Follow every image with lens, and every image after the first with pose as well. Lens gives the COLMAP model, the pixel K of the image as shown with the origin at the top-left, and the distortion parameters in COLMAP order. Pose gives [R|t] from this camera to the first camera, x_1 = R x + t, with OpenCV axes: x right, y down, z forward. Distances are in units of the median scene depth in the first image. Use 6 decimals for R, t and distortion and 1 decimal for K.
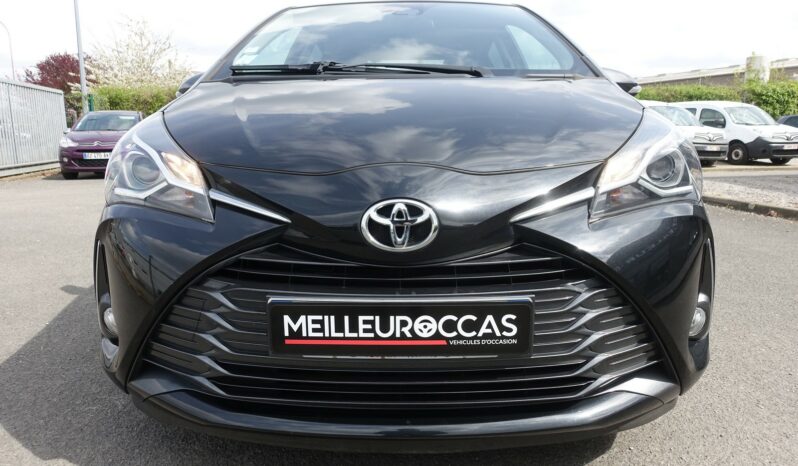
lens RADIAL K [[548.2, 0, 399.0], [0, 548.2, 233.0], [0, 0, 1]] dist [-0.005592, 0.004090]
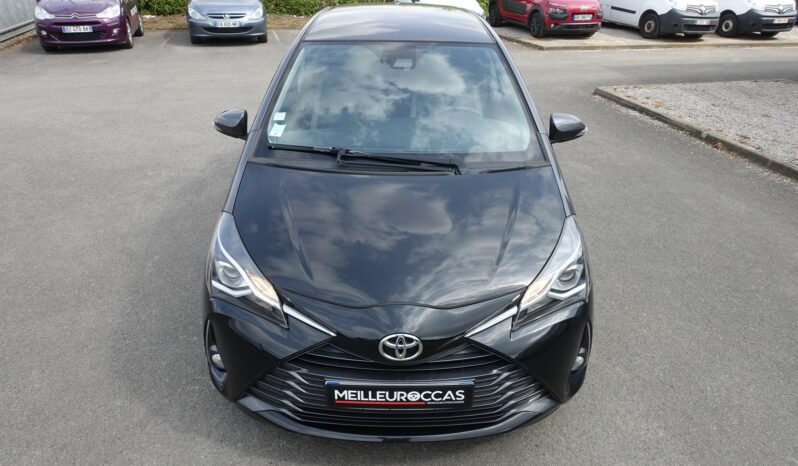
lens RADIAL K [[548.2, 0, 399.0], [0, 548.2, 233.0], [0, 0, 1]] dist [-0.005592, 0.004090]
pose [[0.999428, 0.008823, 0.032634, -0.062945], [-0.017703, 0.958997, 0.282864, -0.839585], [-0.028800, -0.283280, 0.958605, -0.567033]]
